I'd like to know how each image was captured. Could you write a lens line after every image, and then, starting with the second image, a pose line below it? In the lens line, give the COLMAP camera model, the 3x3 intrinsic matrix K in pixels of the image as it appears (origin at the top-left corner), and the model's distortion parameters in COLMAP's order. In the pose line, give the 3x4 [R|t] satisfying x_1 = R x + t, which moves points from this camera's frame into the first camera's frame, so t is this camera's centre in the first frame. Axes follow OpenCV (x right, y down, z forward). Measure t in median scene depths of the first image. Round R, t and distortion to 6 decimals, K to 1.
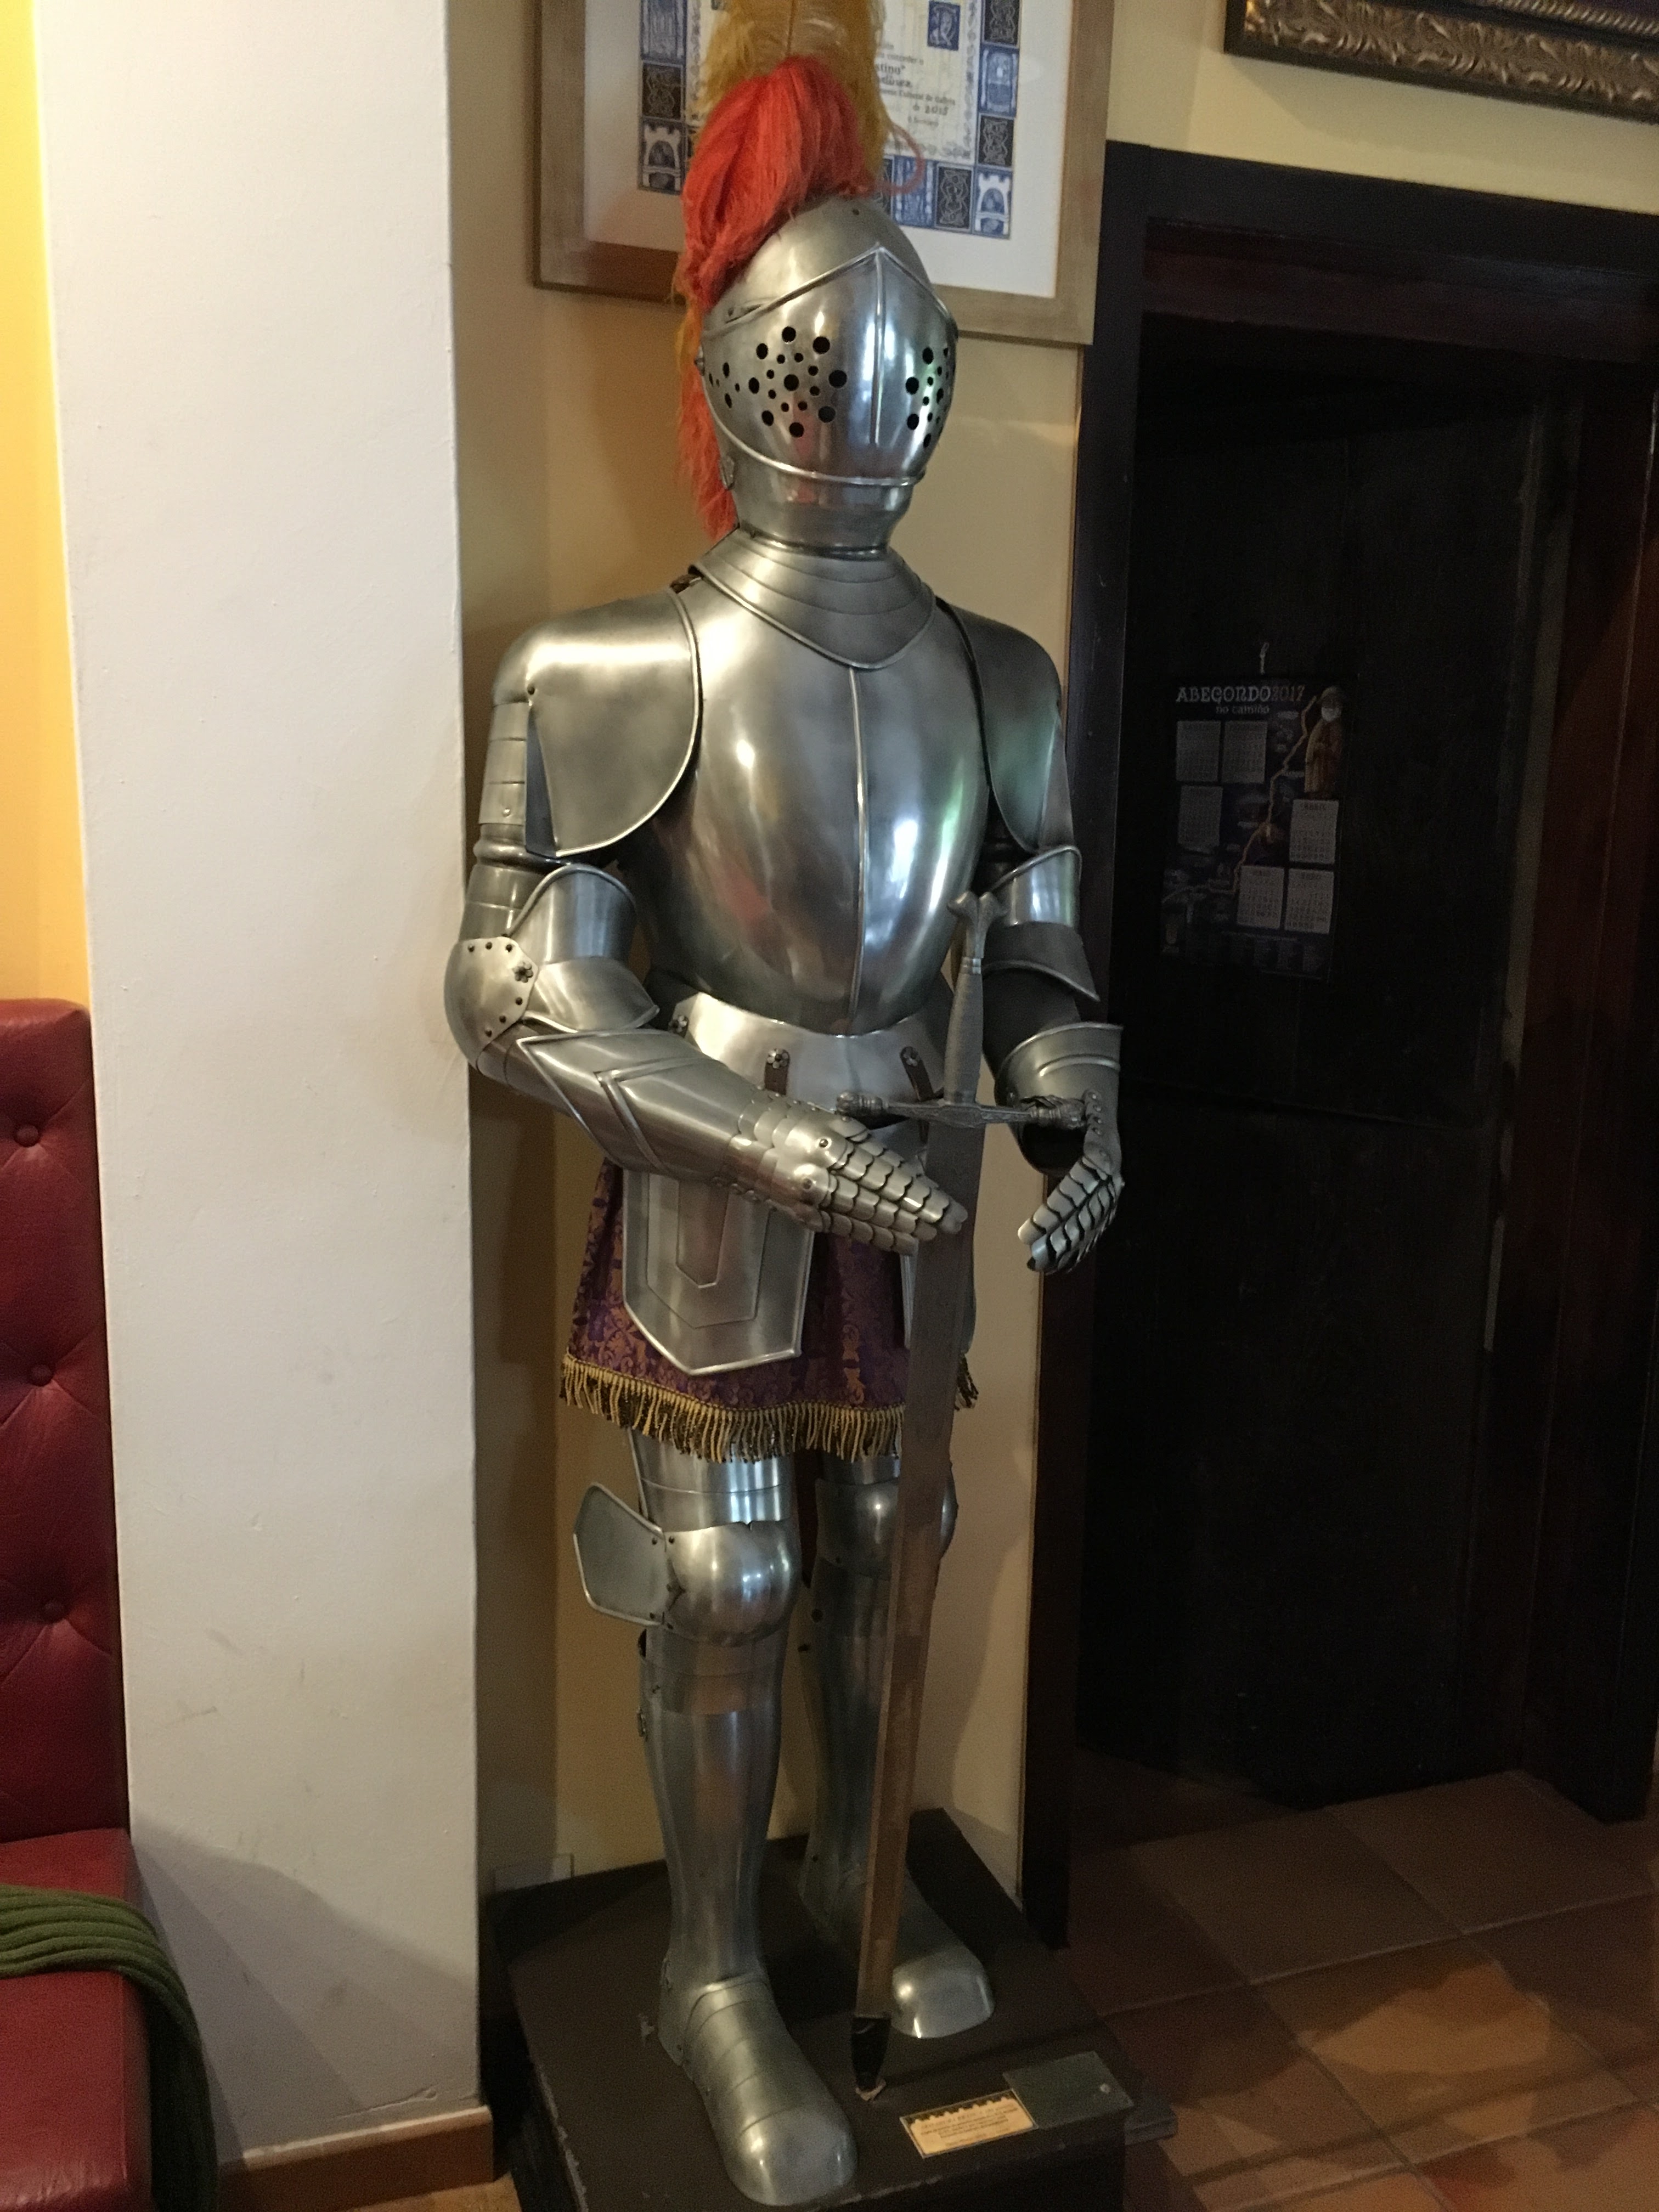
lens RADIAL K [[1923.4, 0, 825.9], [0, 1923.4, 1092.2], [0, 0, 1]] dist [0.090430, -0.080487]
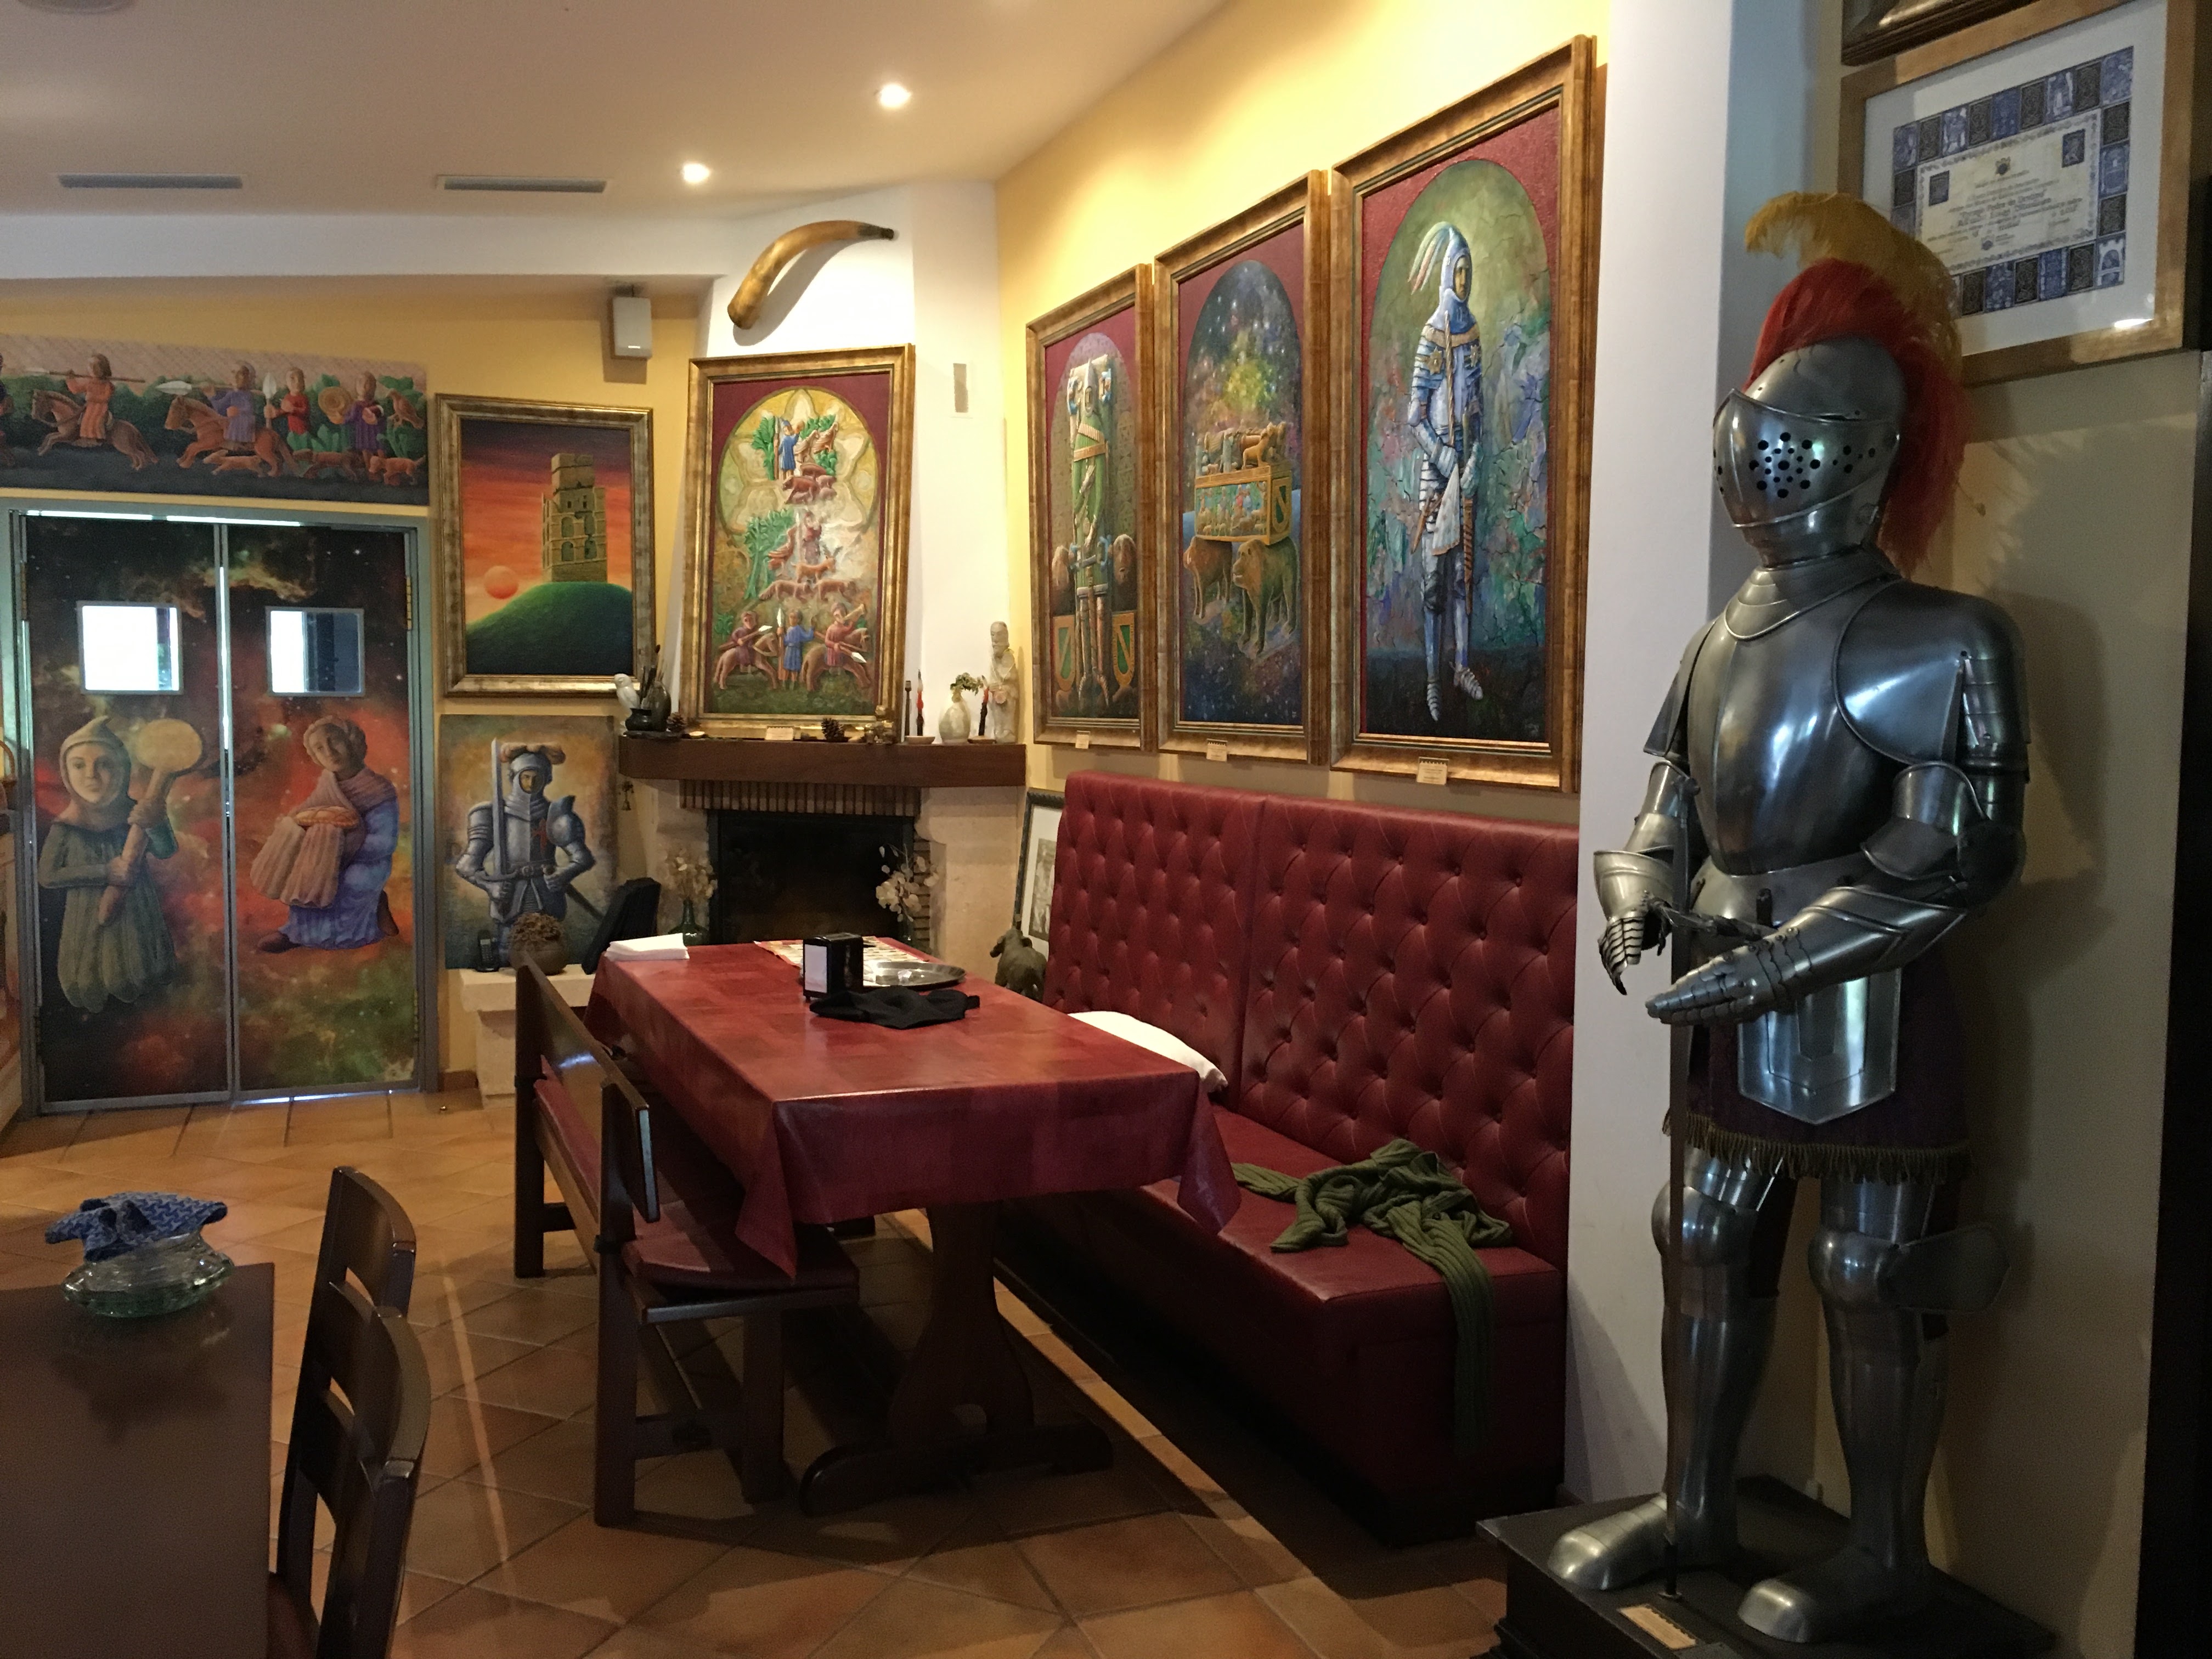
lens RADIAL K [[1923.4, 0, 1104.5], [0, 1923.4, 829.4], [0, 0, 1]] dist [0.090430, -0.080487]
pose [[0.030401, 0.052146, -0.998177, 1.343594], [-0.186373, 0.981421, 0.045594, -0.038616], [0.982009, 0.184647, 0.039555, 0.392234]]
